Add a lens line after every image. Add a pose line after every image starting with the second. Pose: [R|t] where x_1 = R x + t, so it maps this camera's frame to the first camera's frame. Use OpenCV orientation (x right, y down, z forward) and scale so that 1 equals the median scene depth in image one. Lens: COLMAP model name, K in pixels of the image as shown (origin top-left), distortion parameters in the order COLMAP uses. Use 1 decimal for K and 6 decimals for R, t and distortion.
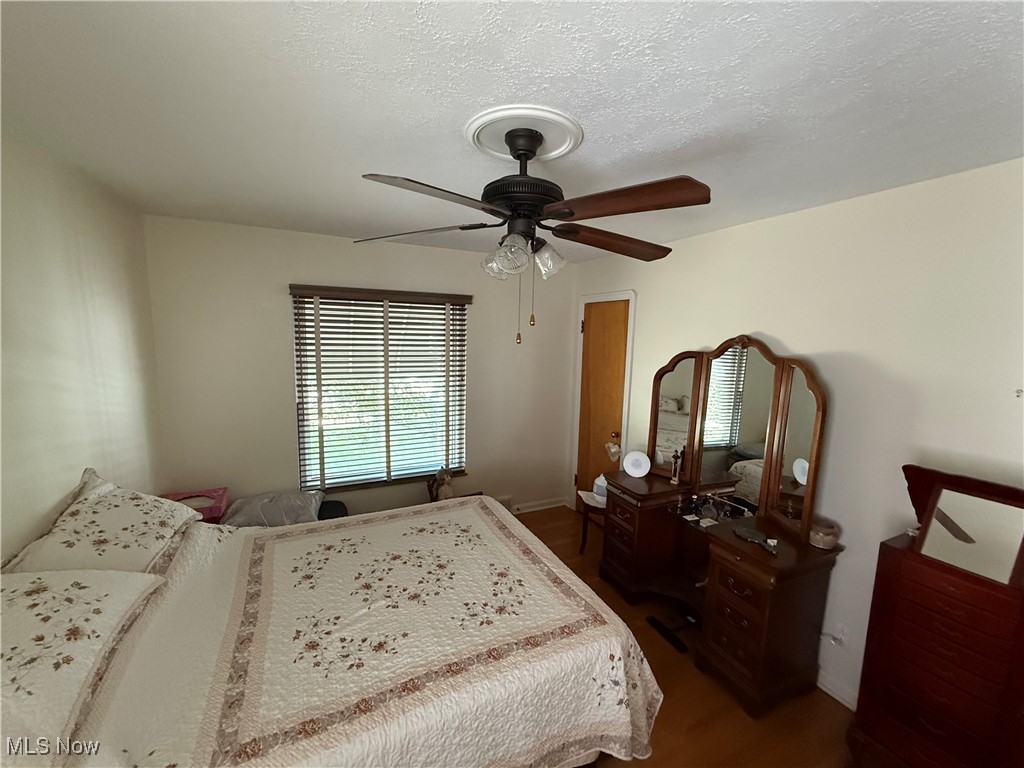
lens RADIAL K [[410.7, 0, 508.7], [0, 410.7, 386.6], [0, 0, 1]] dist [0.000922, -0.000187]
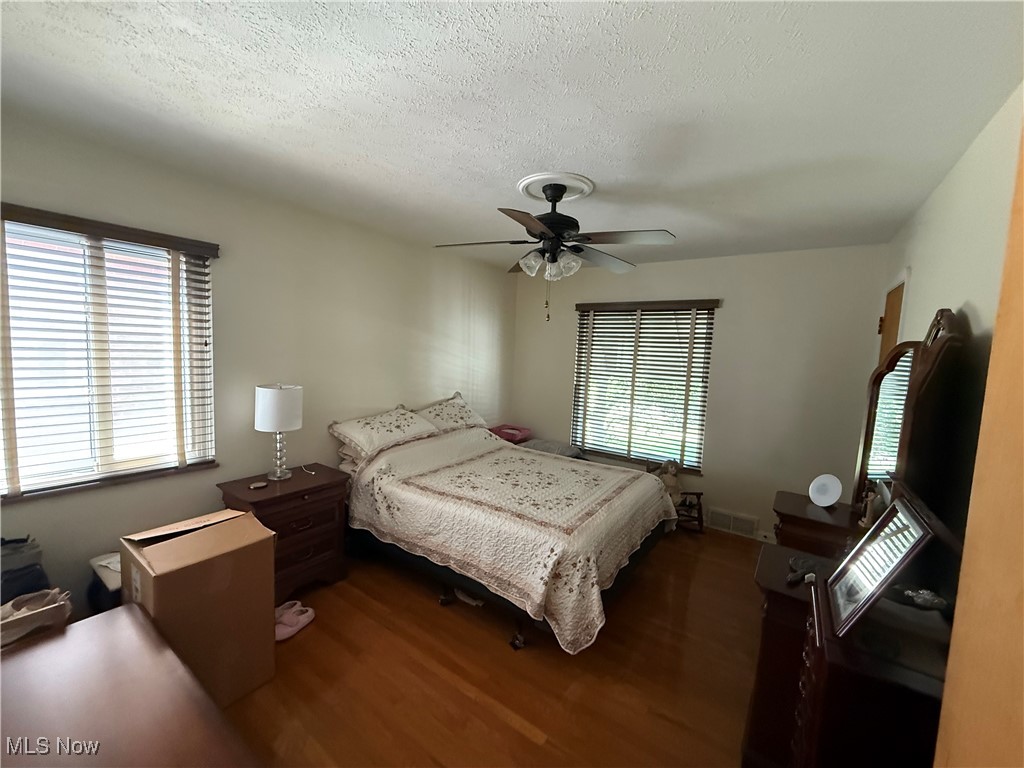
lens RADIAL K [[410.7, 0, 508.7], [0, 410.7, 386.6], [0, 0, 1]] dist [0.000922, -0.000187]
pose [[0.492205, 0.077403, -0.867031, 1.061235], [-0.145231, 0.989380, 0.005879, 0.121839], [0.858279, 0.123026, 0.498219, 0.126632]]
